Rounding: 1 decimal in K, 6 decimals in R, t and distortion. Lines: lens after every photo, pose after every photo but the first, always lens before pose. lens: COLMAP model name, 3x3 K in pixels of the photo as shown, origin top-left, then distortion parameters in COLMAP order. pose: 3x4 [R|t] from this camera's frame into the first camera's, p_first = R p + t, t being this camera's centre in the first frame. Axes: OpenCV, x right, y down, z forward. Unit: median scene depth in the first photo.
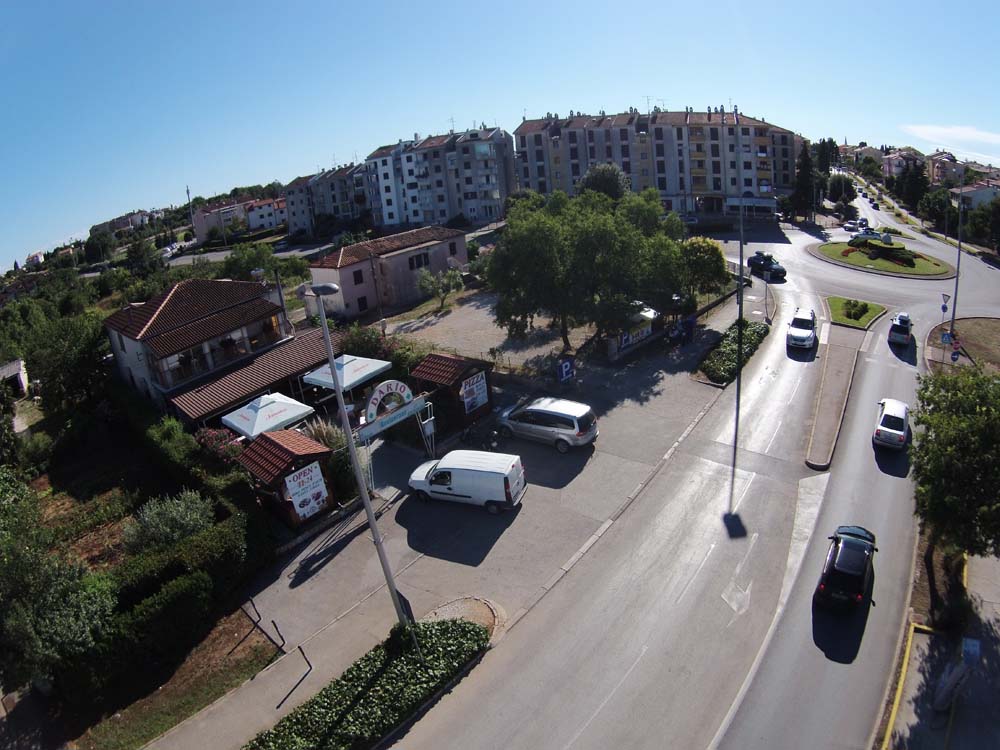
lens RADIAL K [[568.8, 0, 503.9], [0, 568.8, 364.2], [0, 0, 1]] dist [-0.337535, 0.104650]
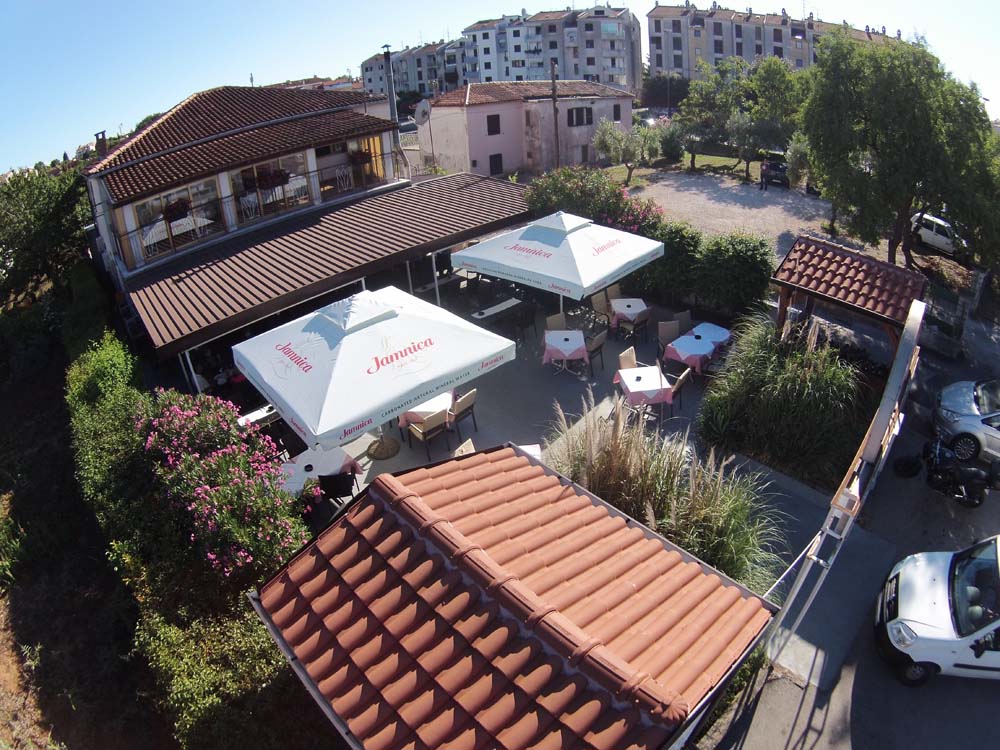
lens RADIAL K [[564.8, 0, 492.2], [0, 564.8, 363.6], [0, 0, 1]] dist [-0.334344, 0.103382]
pose [[0.988907, 0.106734, -0.103297, -0.085267], [-0.089581, 0.983300, 0.158415, 0.010452], [0.118480, -0.147405, 0.981954, 0.171931]]
